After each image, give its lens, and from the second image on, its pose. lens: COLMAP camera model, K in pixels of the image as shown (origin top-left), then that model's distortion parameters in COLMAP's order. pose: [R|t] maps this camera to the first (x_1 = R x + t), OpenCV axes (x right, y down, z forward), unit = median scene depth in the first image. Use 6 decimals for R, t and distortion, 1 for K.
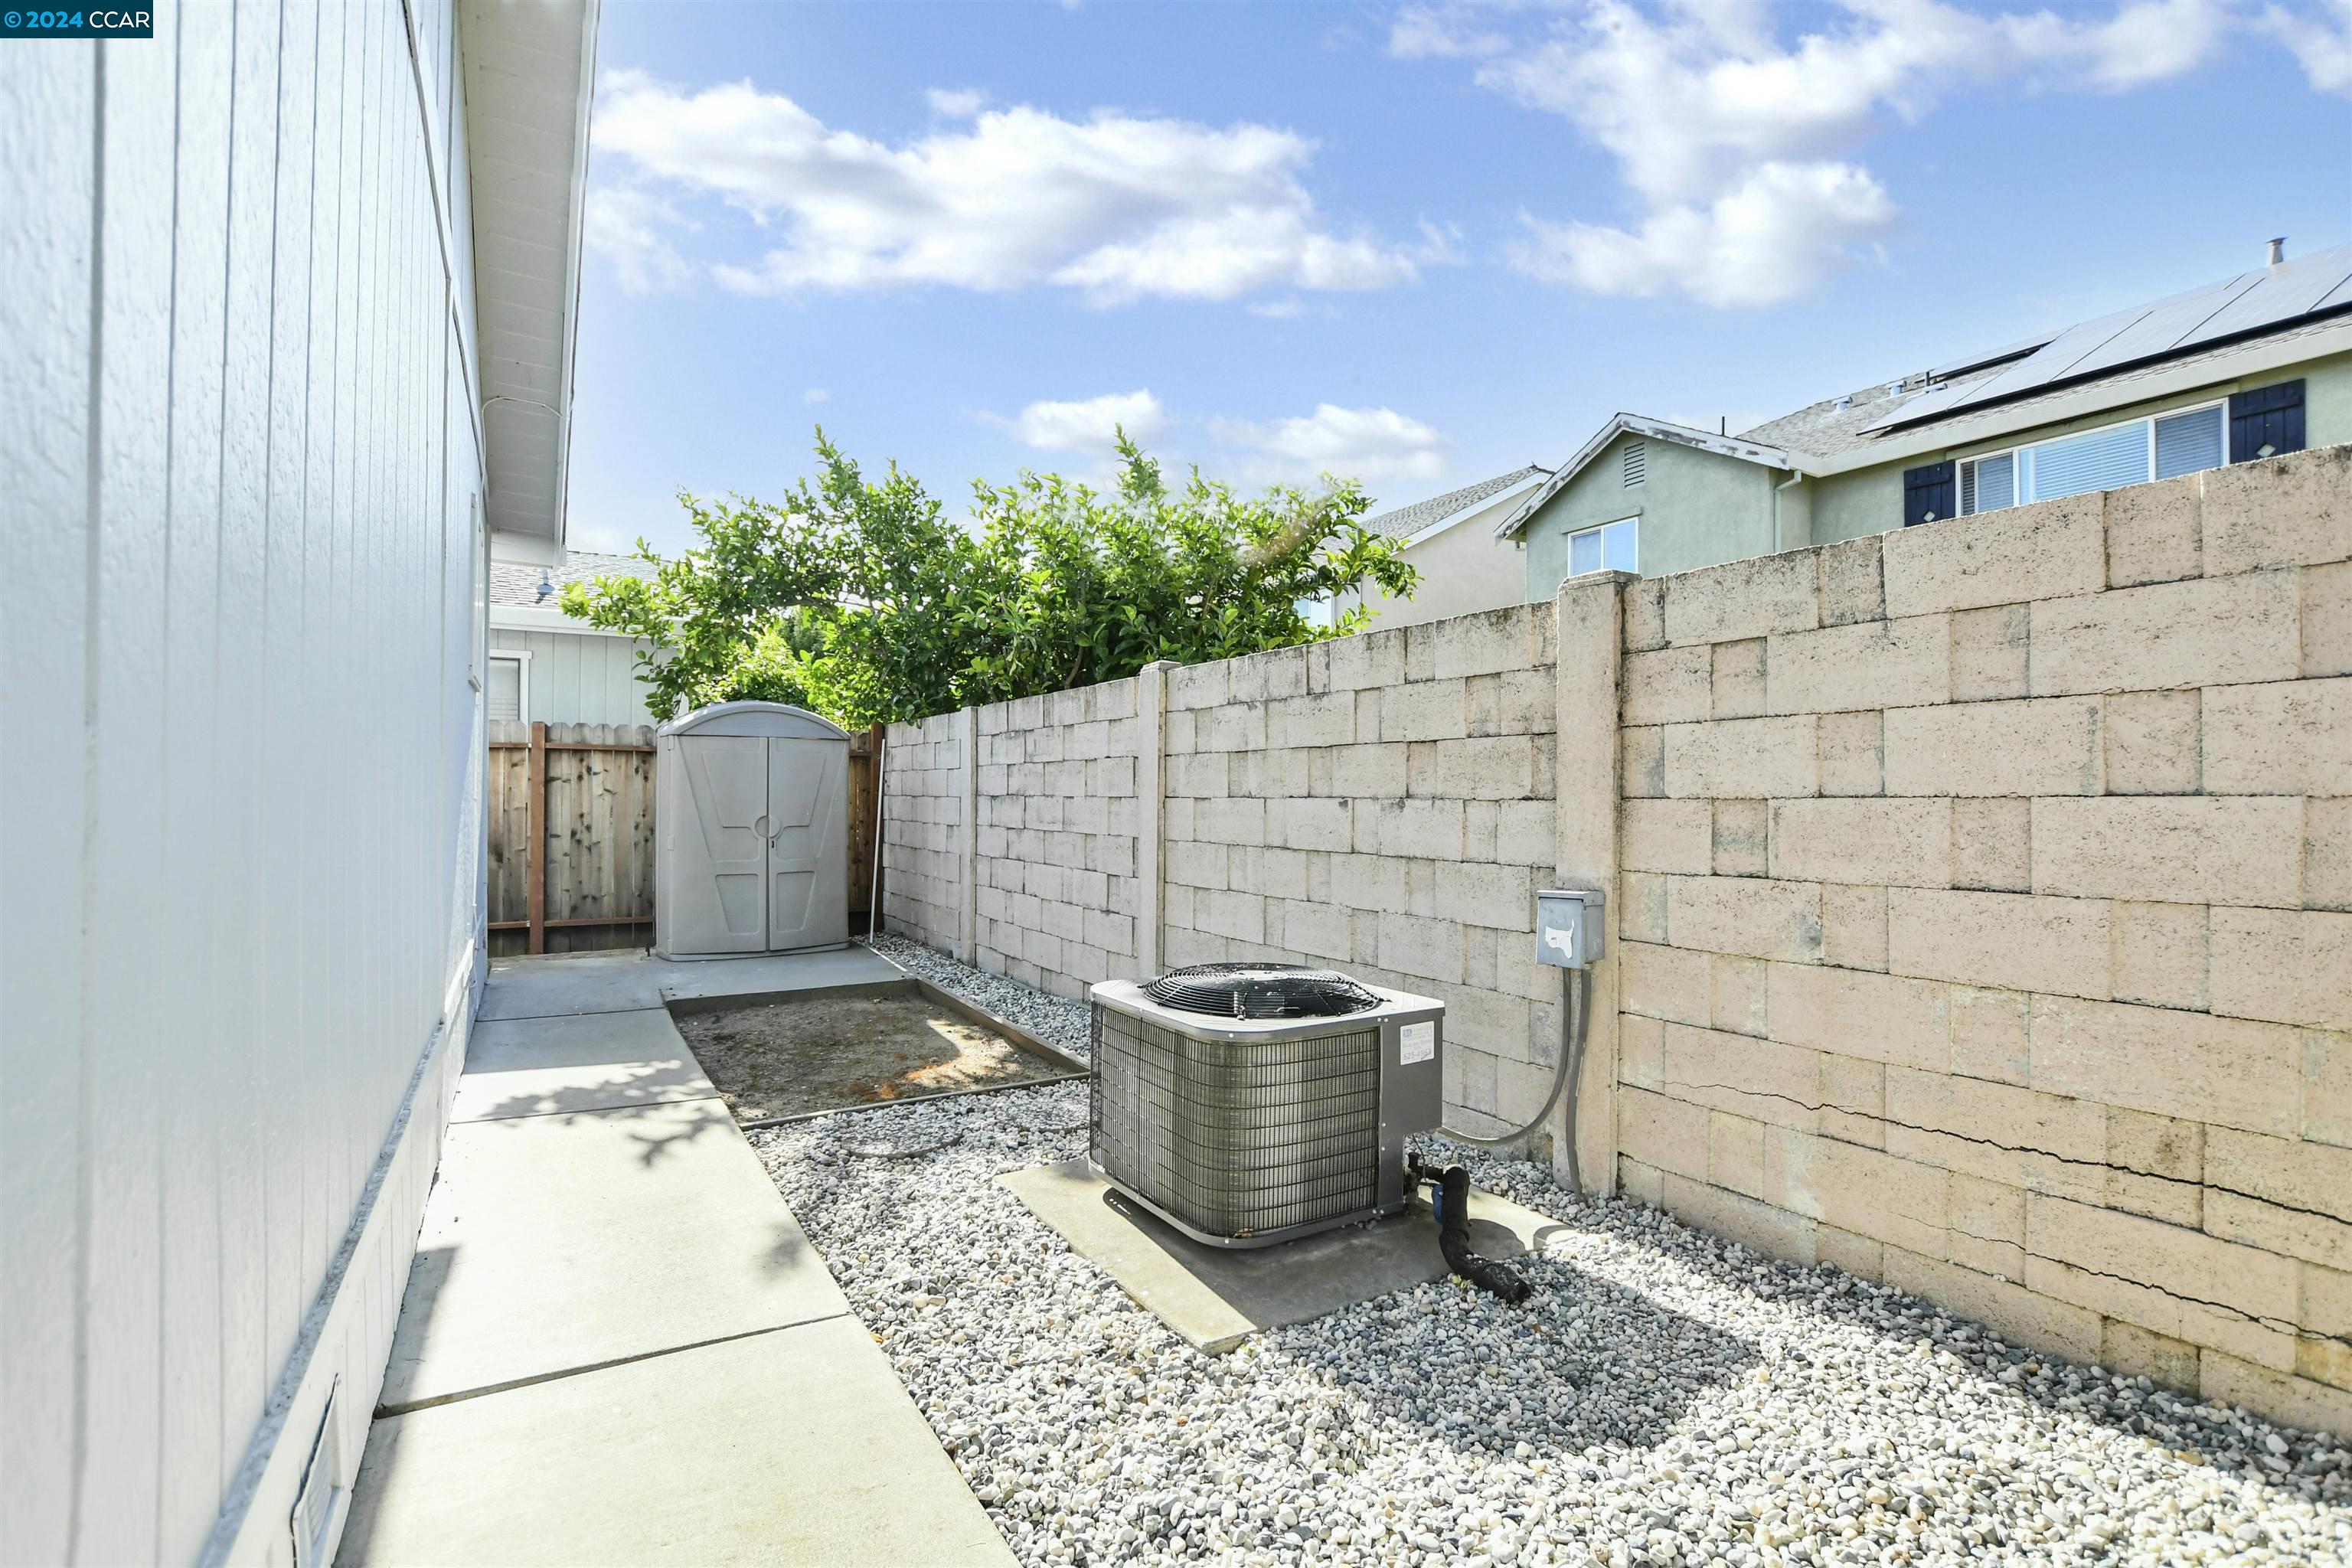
lens RADIAL K [[1100.9, 0, 1183.6], [0, 1100.9, 796.2], [0, 0, 1]] dist [-0.032381, 0.001086]
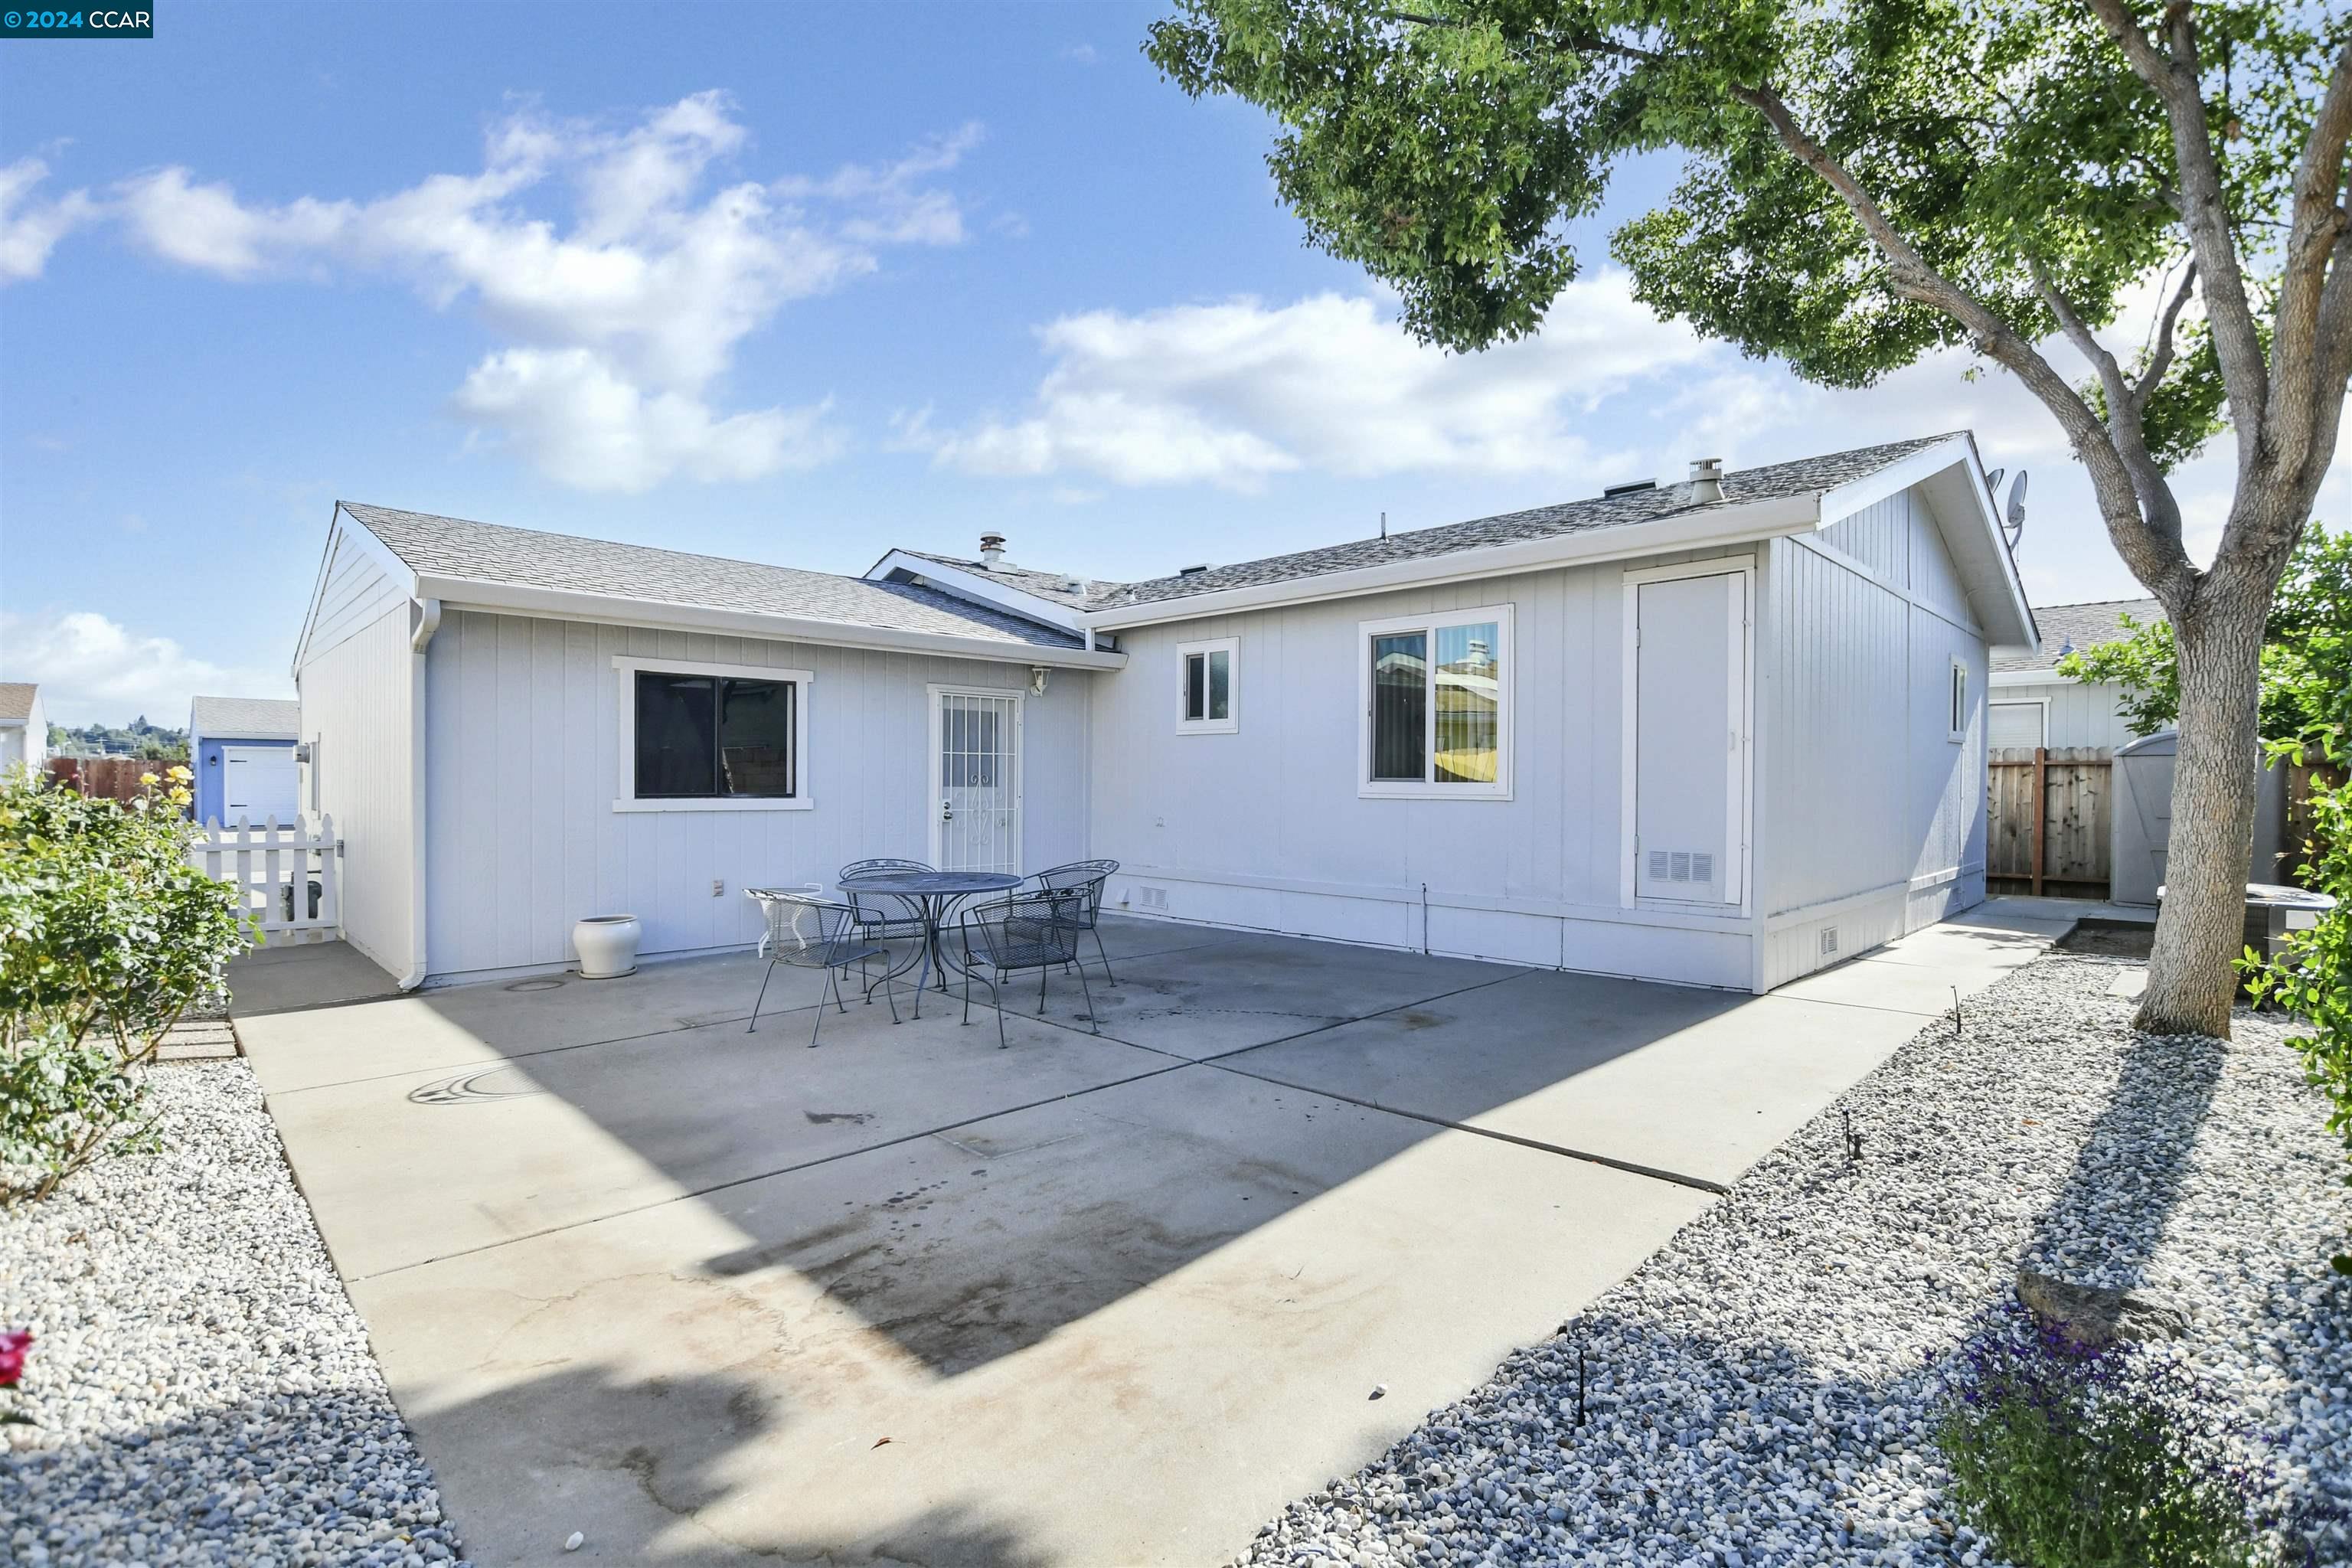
lens RADIAL K [[1100.9, 0, 1183.6], [0, 1100.9, 796.2], [0, 0, 1]] dist [-0.032381, 0.001086]
pose [[0.232310, 0.010224, -0.972588, 0.625861], [-0.005314, 0.999943, 0.009242, -0.006653], [0.972627, 0.003021, 0.232351, -0.553734]]
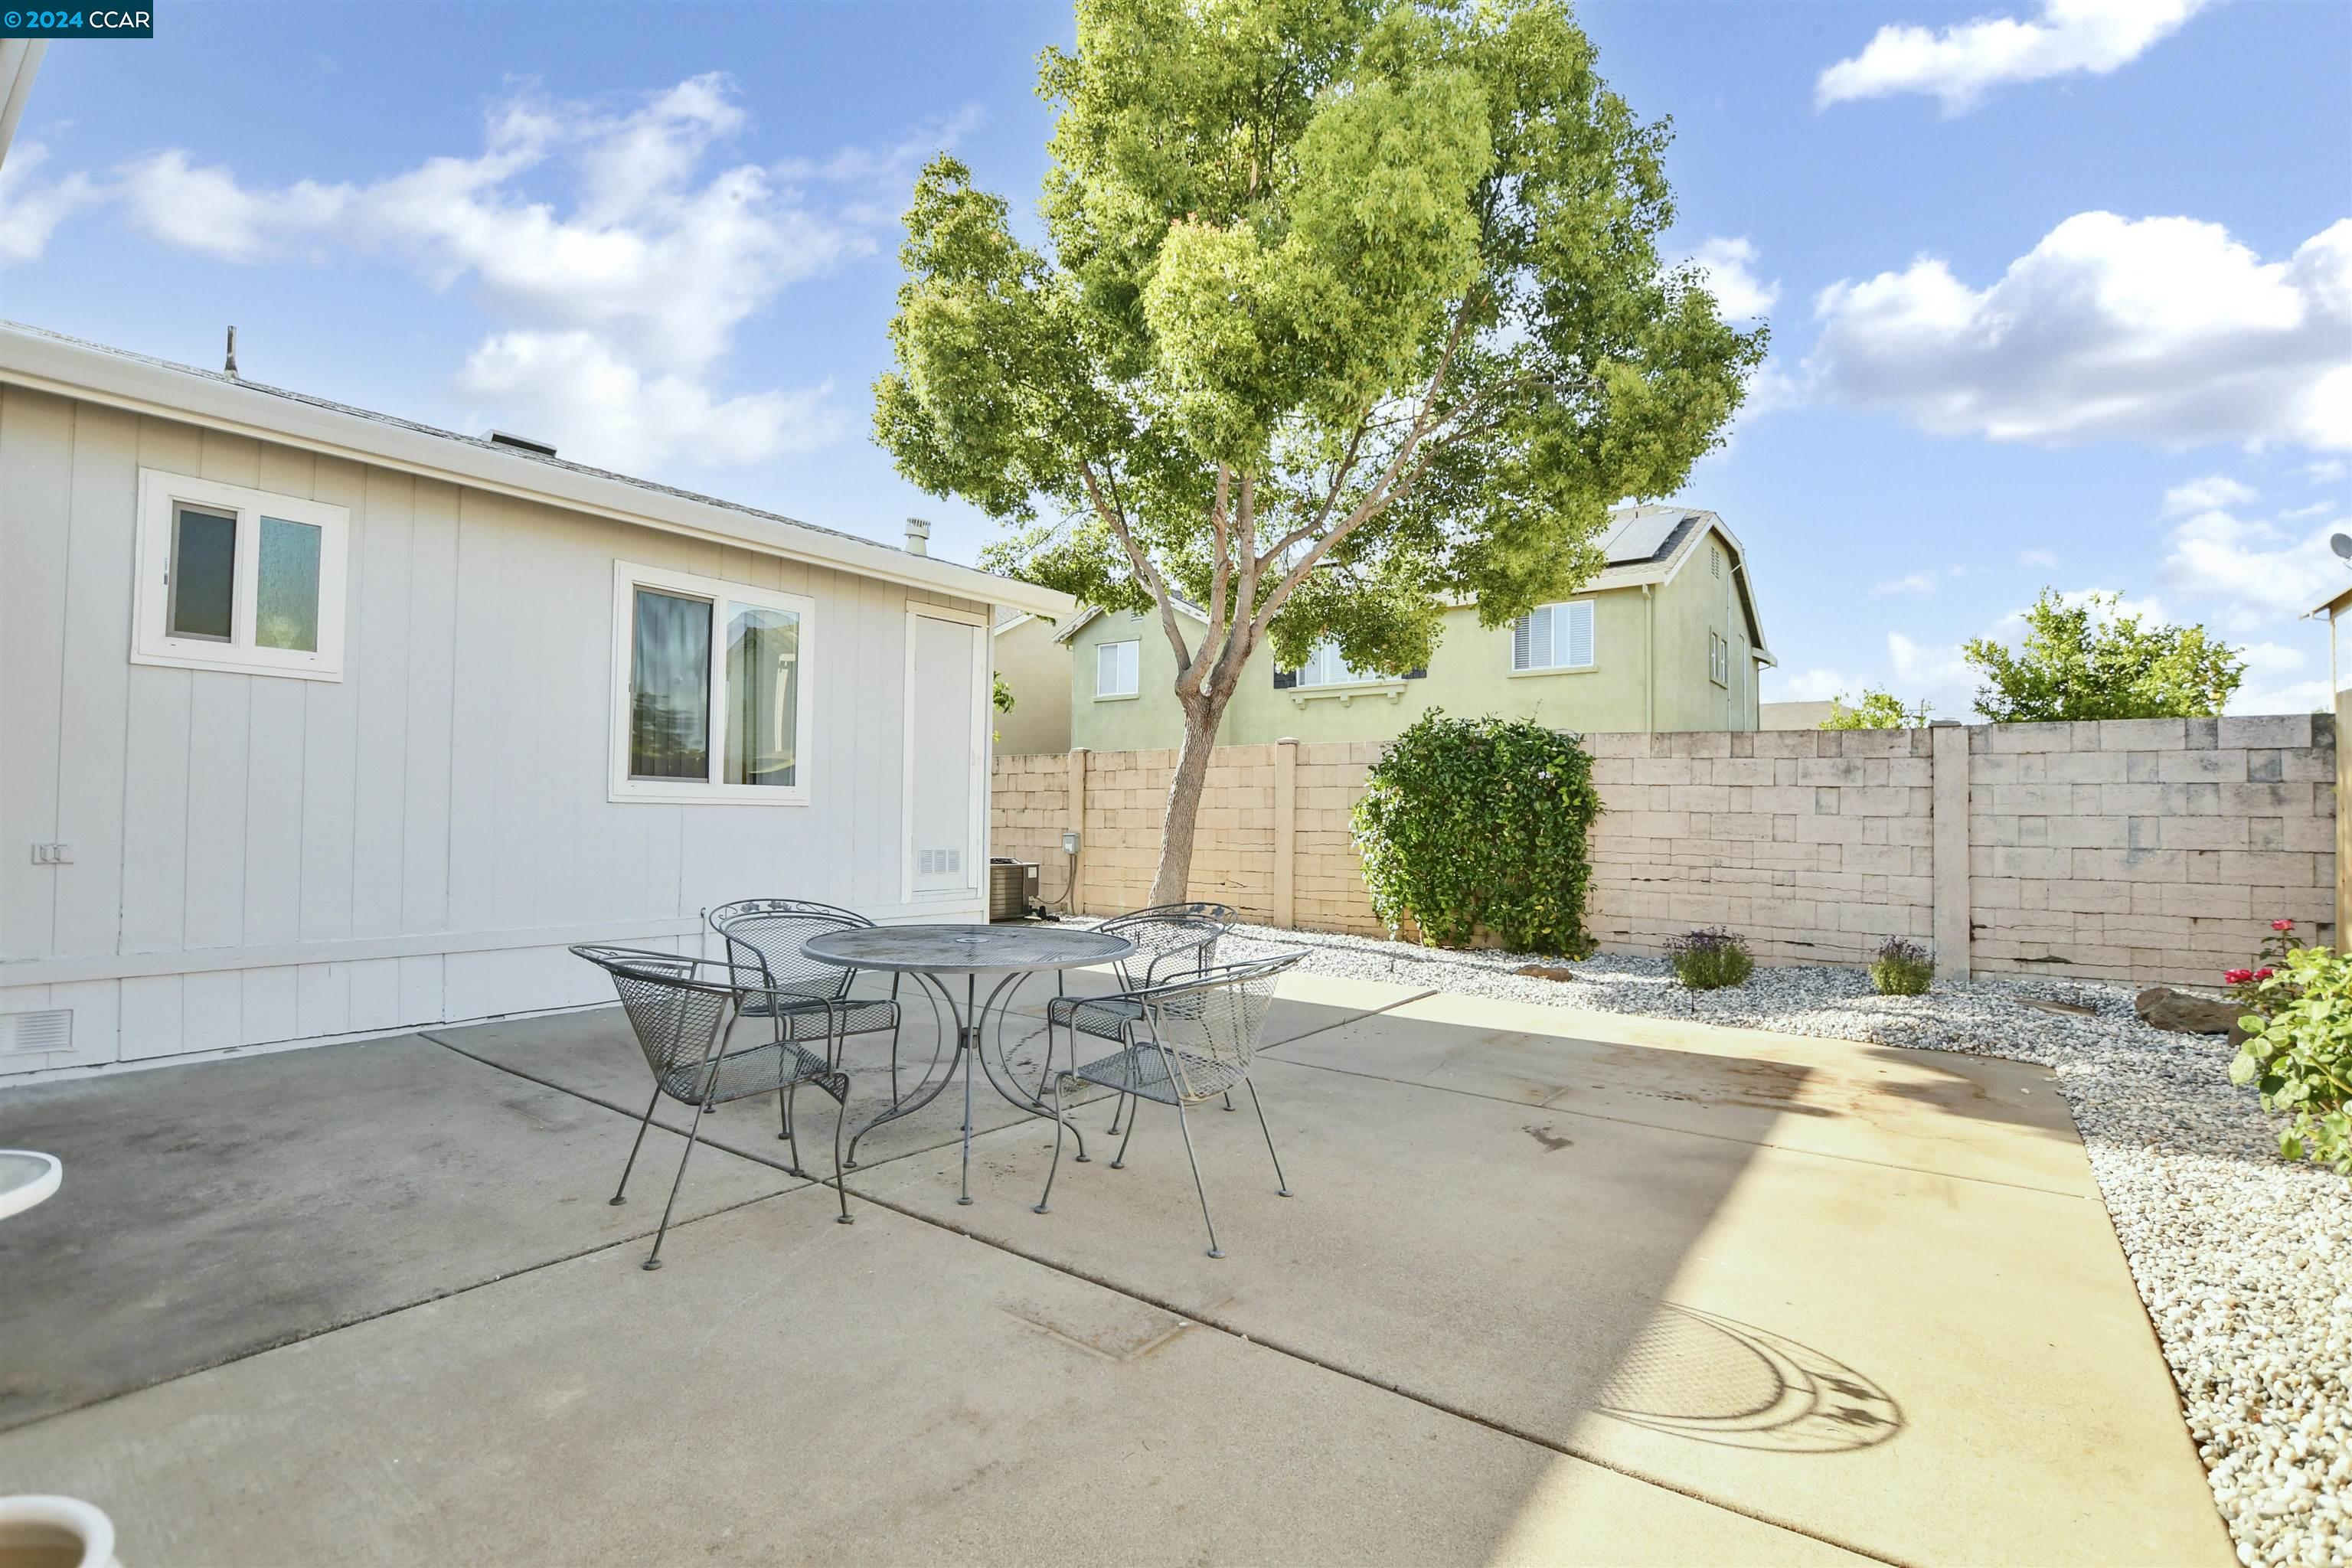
lens RADIAL K [[1100.9, 0, 1183.6], [0, 1100.9, 796.2], [0, 0, 1]] dist [-0.032381, 0.001086]
pose [[0.921689, 0.015151, 0.387634, -0.287141], [-0.007732, 0.999756, -0.020692, 0.012511], [-0.387853, 0.016075, 0.921581, -0.994899]]
